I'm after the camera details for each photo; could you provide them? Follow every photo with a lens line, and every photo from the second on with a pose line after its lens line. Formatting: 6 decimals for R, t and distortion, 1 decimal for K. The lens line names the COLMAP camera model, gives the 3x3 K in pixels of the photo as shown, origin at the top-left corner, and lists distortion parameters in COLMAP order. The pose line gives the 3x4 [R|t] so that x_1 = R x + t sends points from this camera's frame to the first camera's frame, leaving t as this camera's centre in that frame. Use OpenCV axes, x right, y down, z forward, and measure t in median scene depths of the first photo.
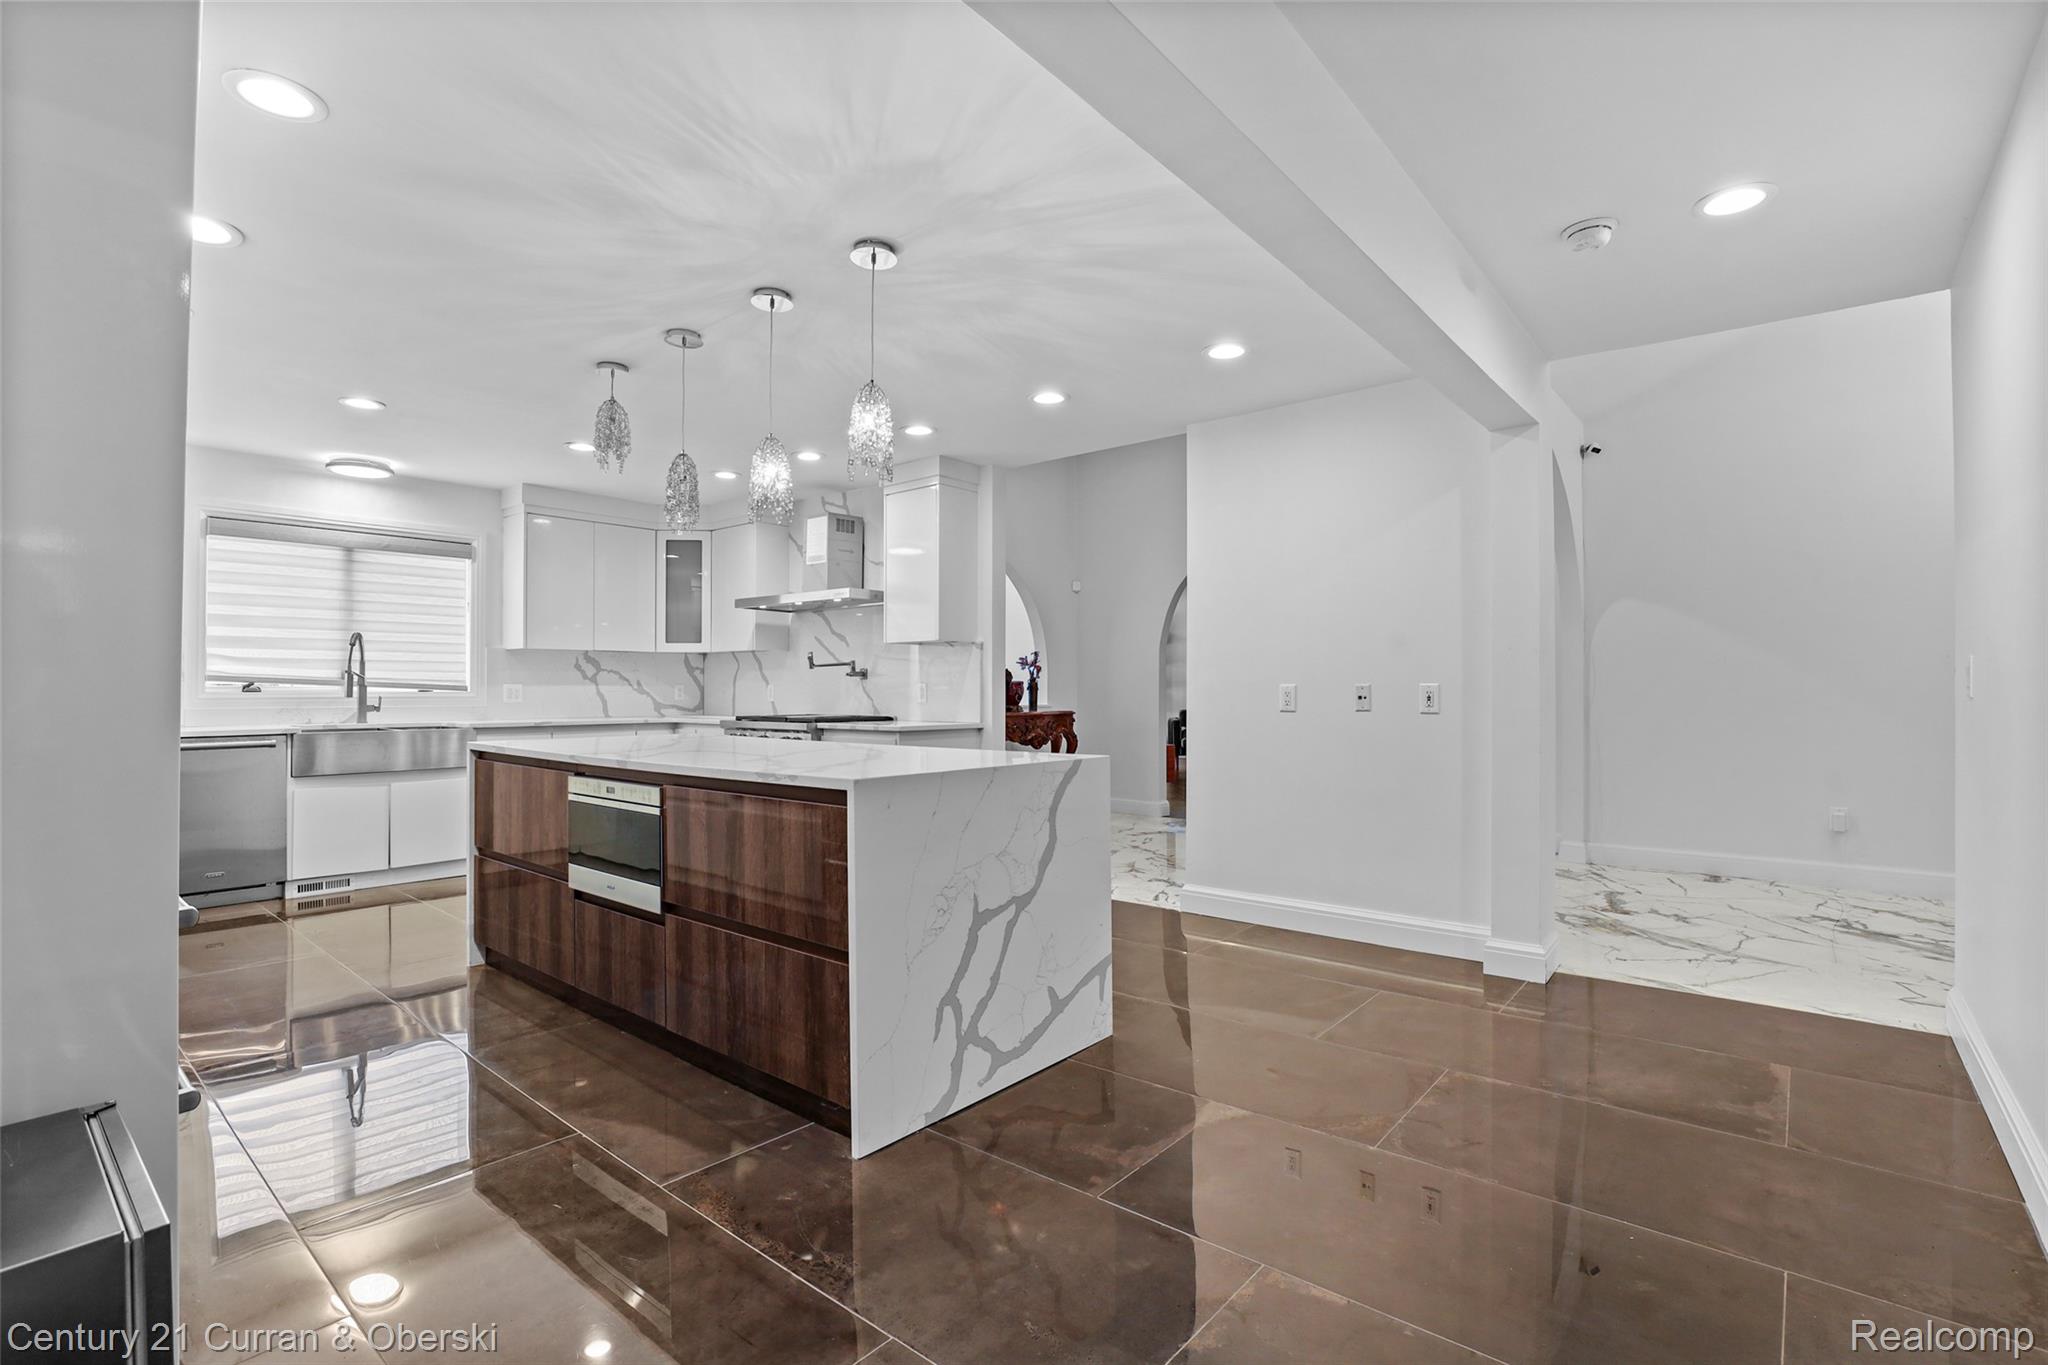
lens RADIAL K [[950.1, 0, 1025.3], [0, 950.1, 677.3], [0, 0, 1]] dist [-0.020445, 0.003257]
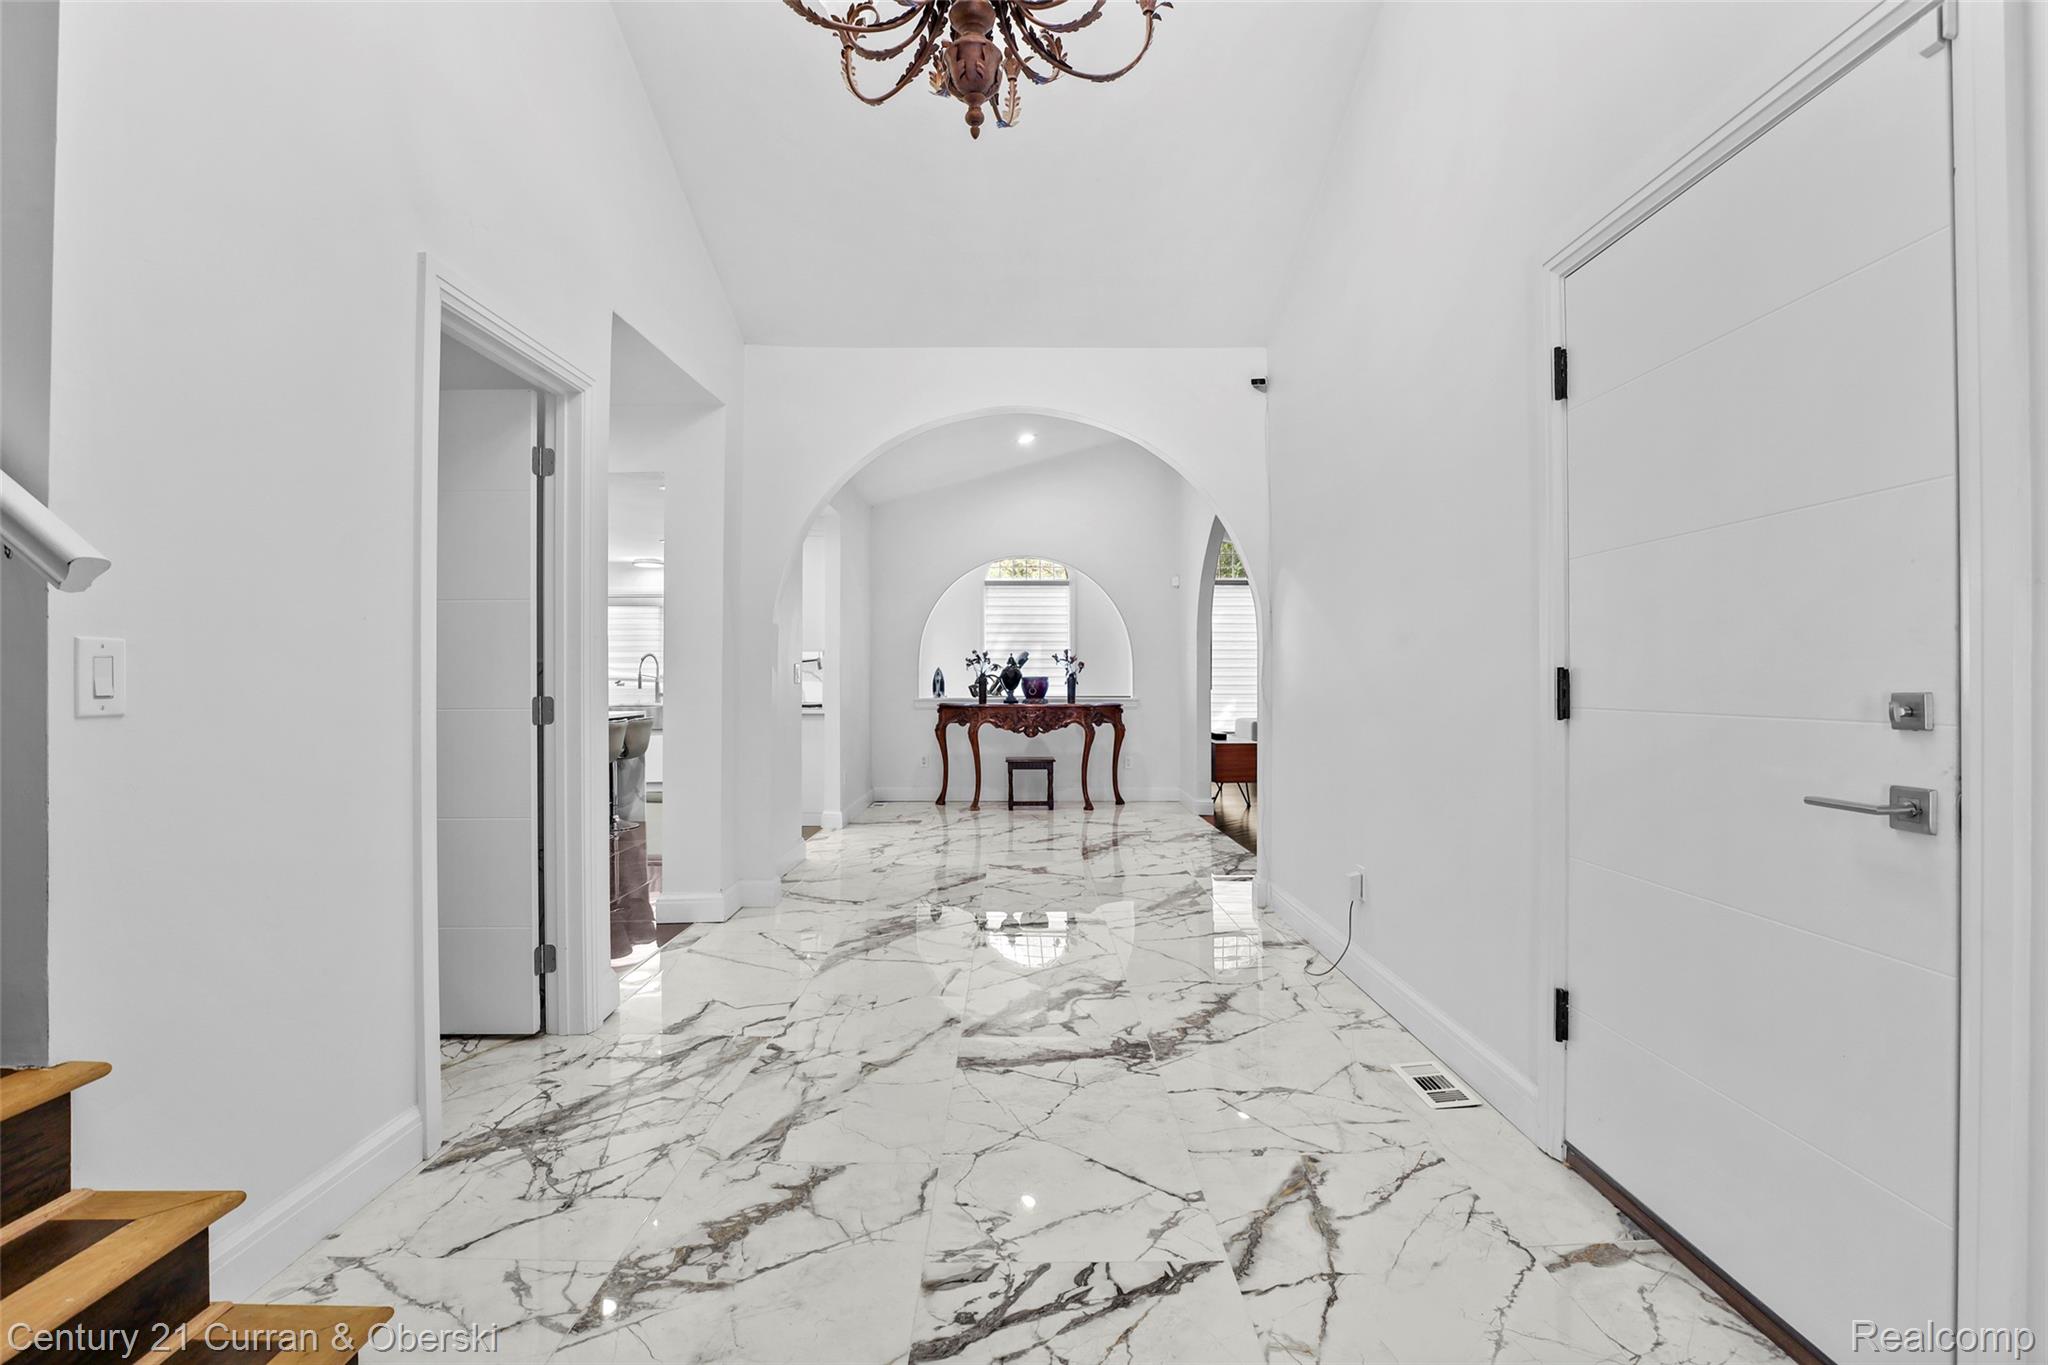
lens RADIAL K [[950.1, 0, 1024.2], [0, 950.1, 686.3], [0, 0, 1]] dist [-0.020445, 0.003257]
pose [[0.648965, 0.001963, -0.760816, 1.139838], [0.014022, 0.999796, 0.014540, -0.000698], [0.760689, -0.020104, 0.648805, 0.350250]]
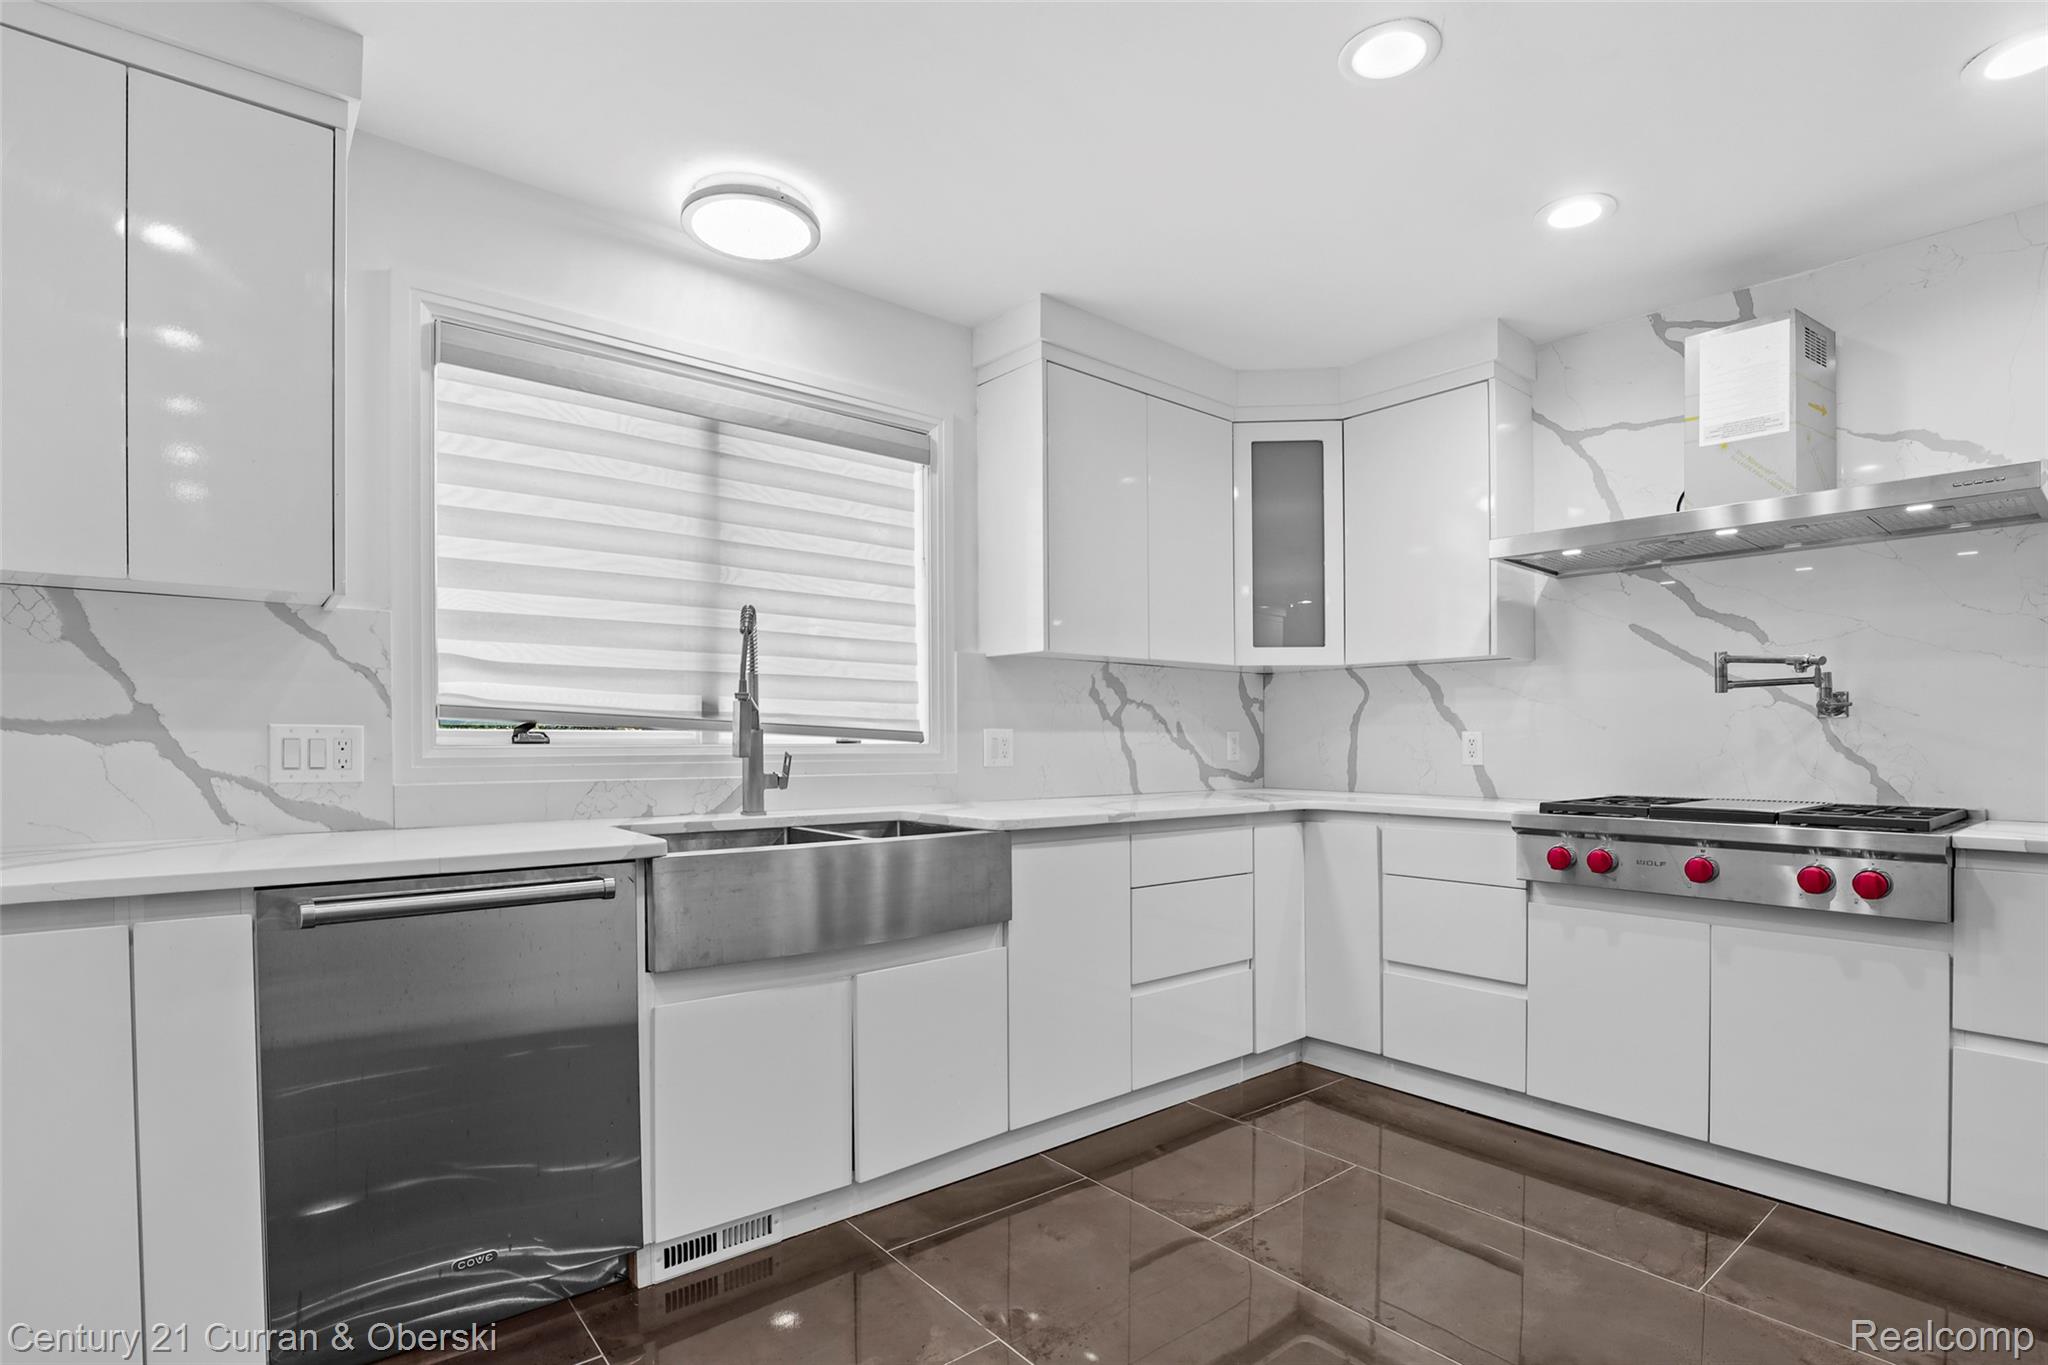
lens RADIAL K [[989.2, 0, 1029.1], [0, 989.2, 759.7], [0, 0, 1]] dist [-0.026387, -0.000226]
pose [[0.985313, 0.006457, -0.170635, -0.496916], [-0.000981, 0.999482, 0.032157, 0.007916], [0.170754, -0.031517, 0.984809, 0.565727]]
